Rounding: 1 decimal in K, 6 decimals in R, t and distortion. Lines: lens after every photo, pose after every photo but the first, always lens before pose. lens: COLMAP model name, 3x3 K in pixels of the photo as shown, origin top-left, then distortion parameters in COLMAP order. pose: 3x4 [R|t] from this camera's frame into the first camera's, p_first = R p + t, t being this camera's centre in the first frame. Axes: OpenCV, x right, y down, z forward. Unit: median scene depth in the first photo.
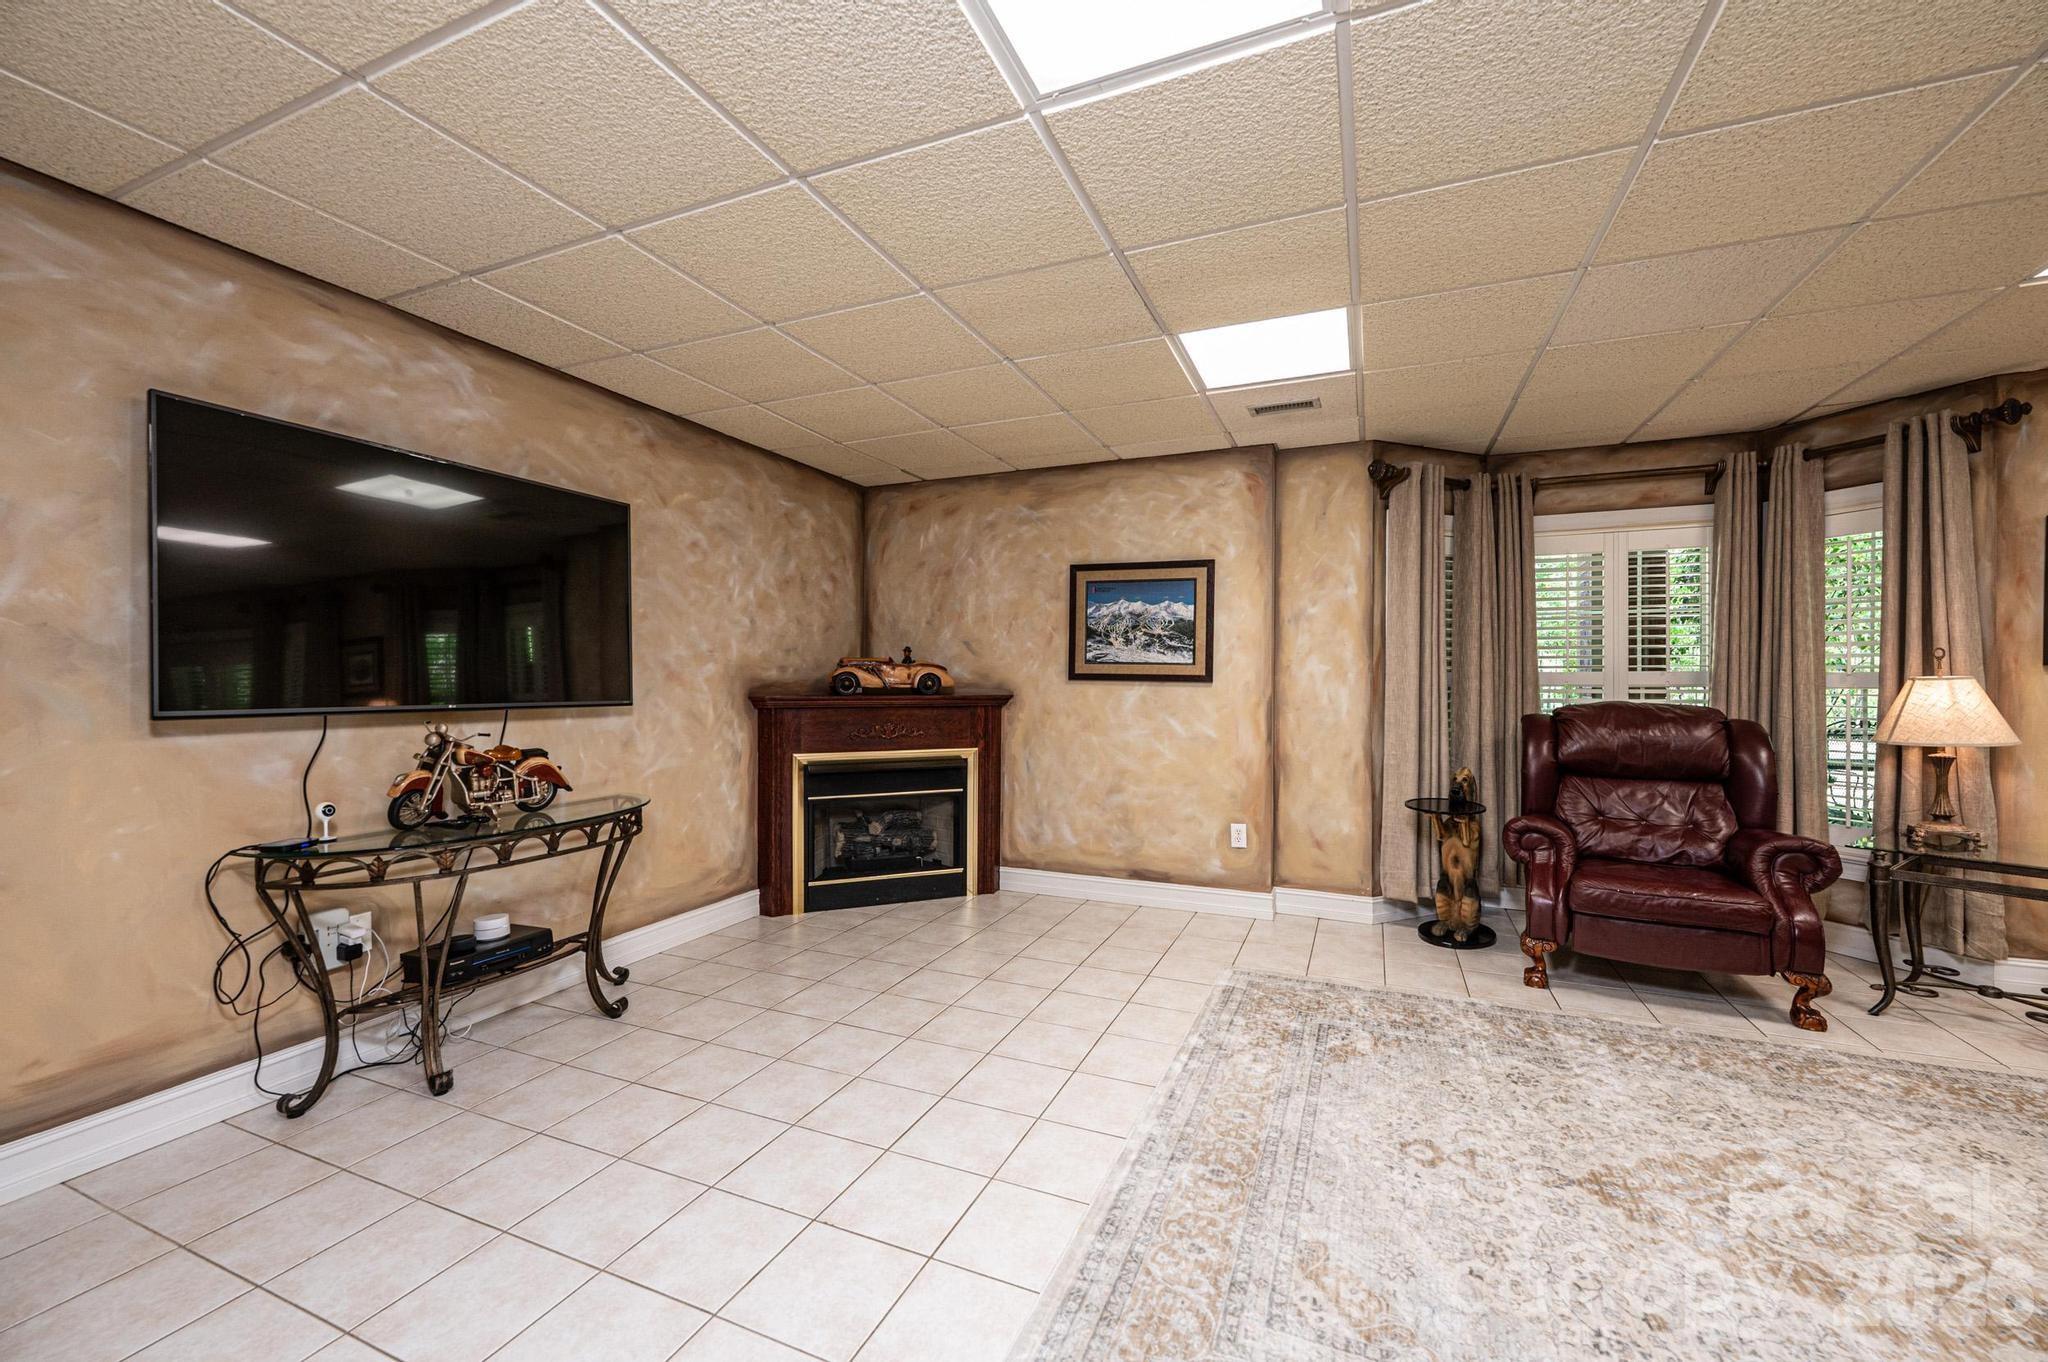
lens RADIAL K [[814.9, 0, 1027.3], [0, 814.9, 682.5], [0, 0, 1]] dist [0.000771, -0.000260]
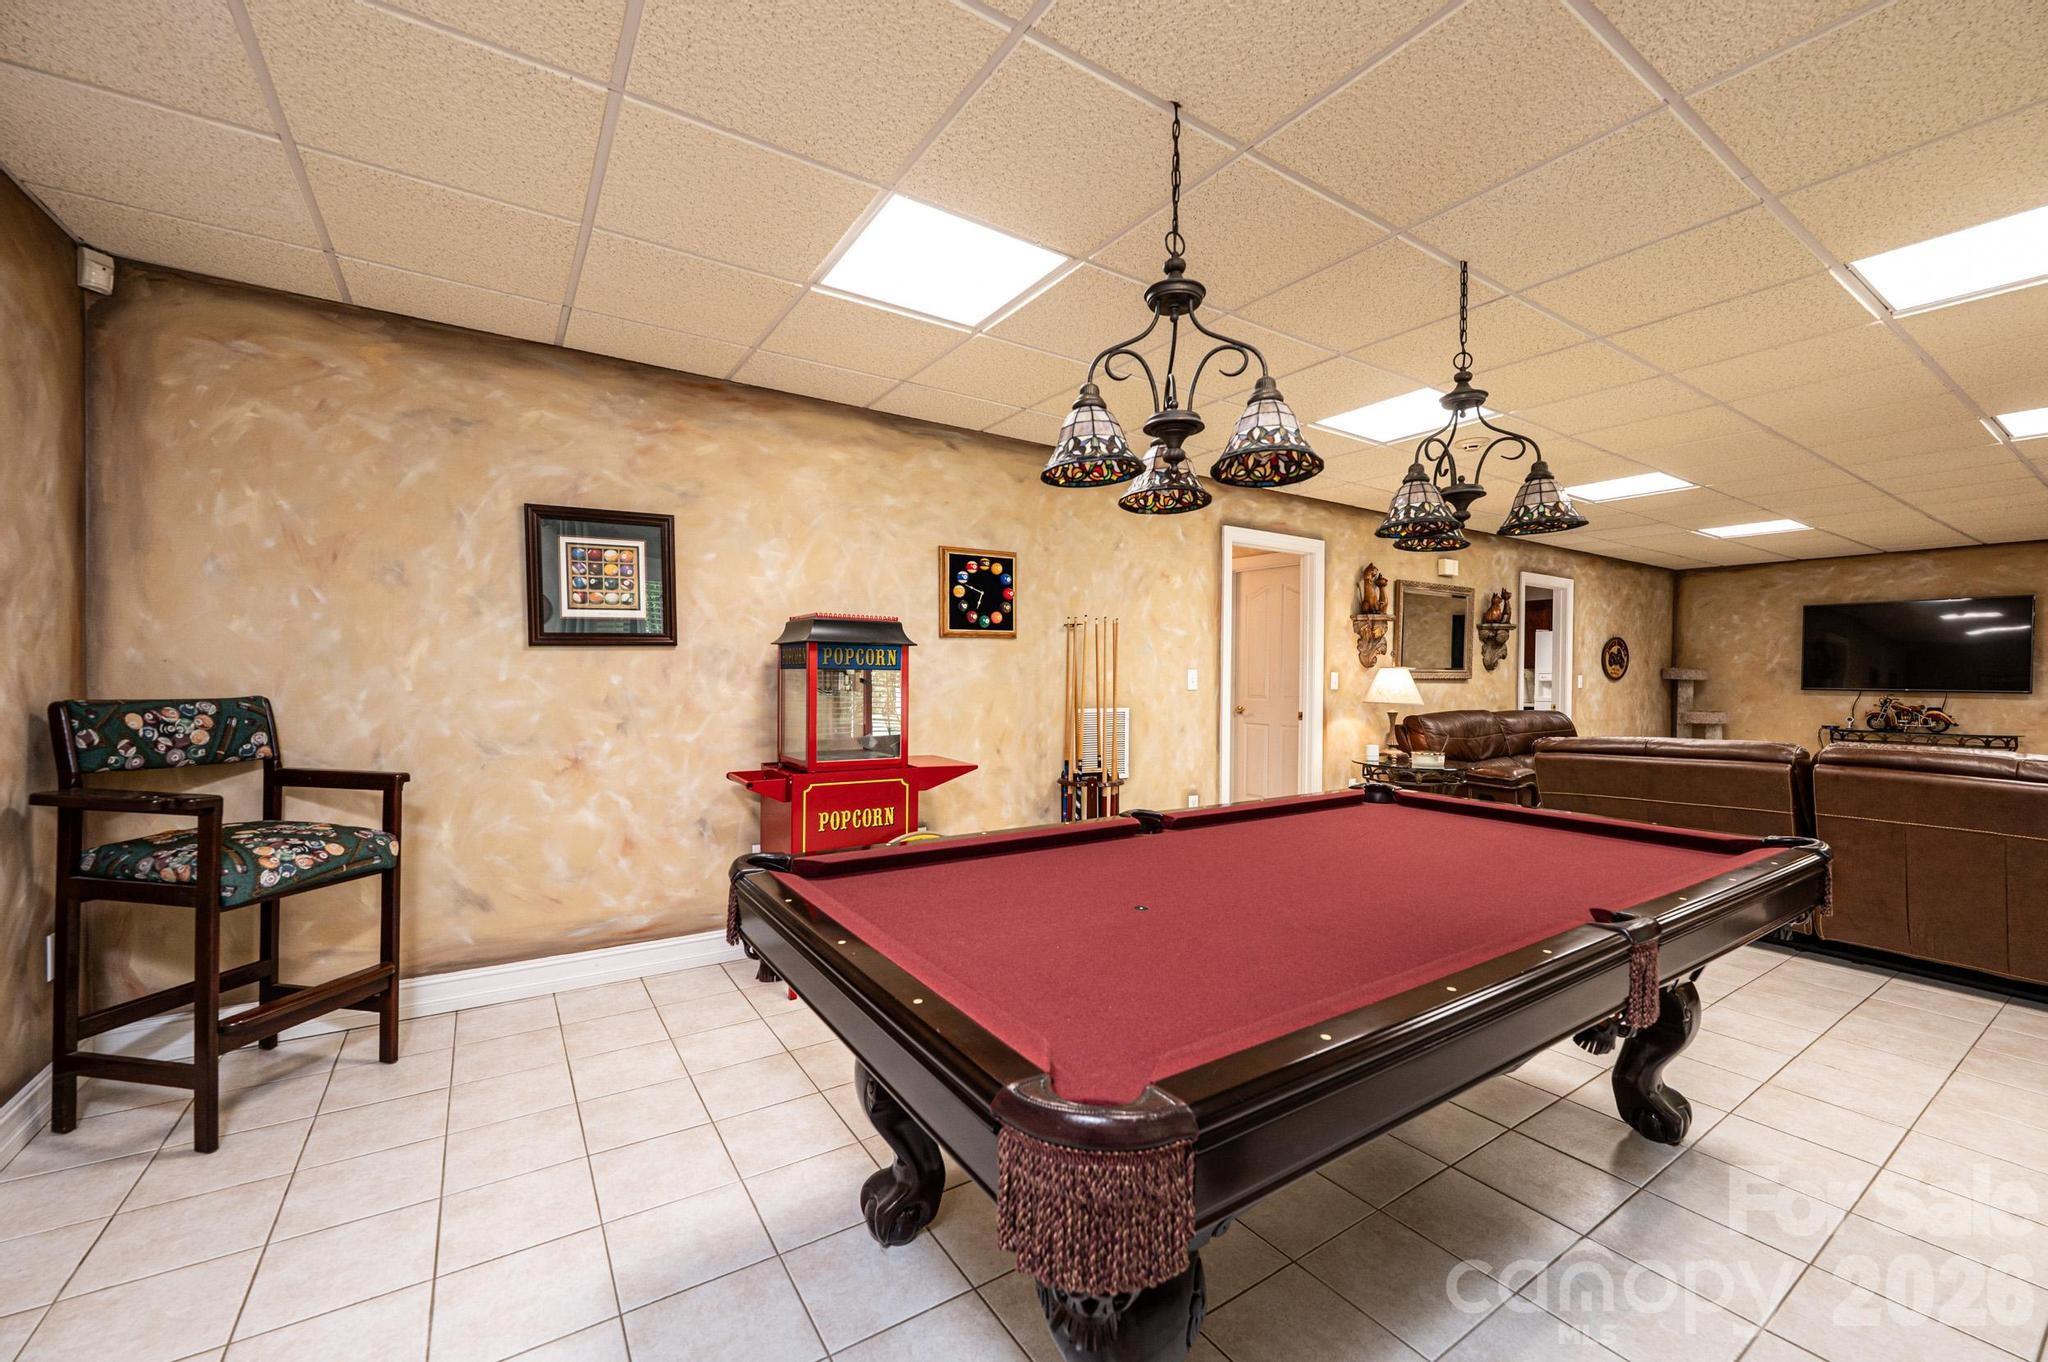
lens RADIAL K [[807.2, 0, 1024.0], [0, 807.2, 681.0], [0, 0, 1]] dist [-0.000999, -0.000270]
pose [[-0.553762, 0.003274, -0.832668, 2.342257], [-0.011657, 0.999864, 0.011684, 0.001547], [0.832593, 0.016177, -0.553649, 0.016980]]
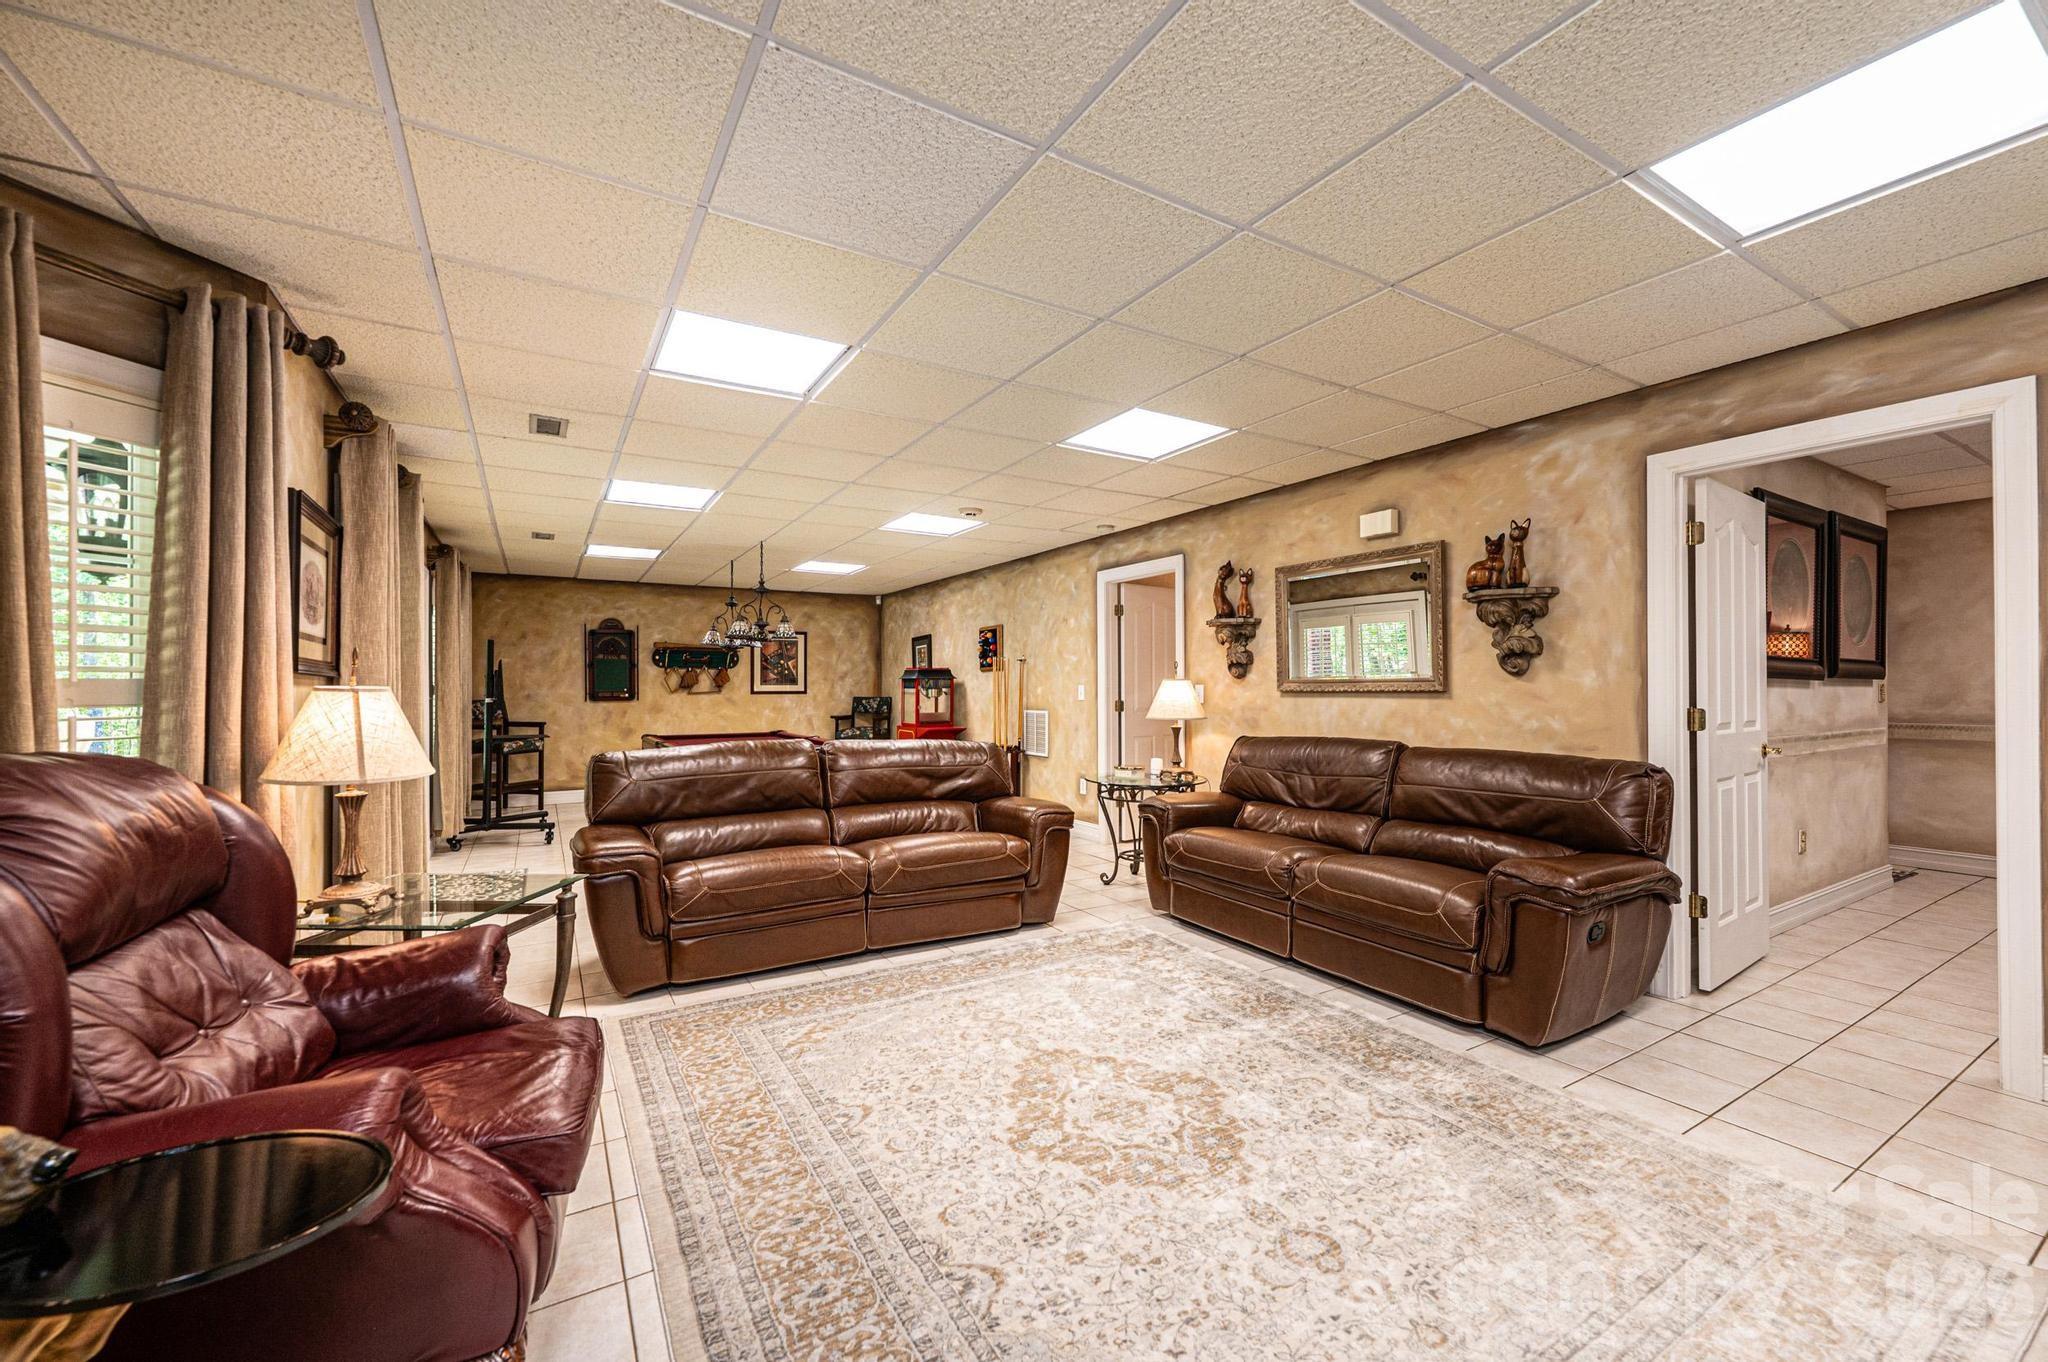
lens RADIAL K [[814.9, 0, 1027.3], [0, 814.9, 682.5], [0, 0, 1]] dist [0.000771, -0.000260]
pose [[-0.808154, 0.006490, 0.588935, 0.158826], [0.004804, 0.999979, -0.004427, -0.003639], [-0.588951, -0.000749, -0.808168, 1.024639]]
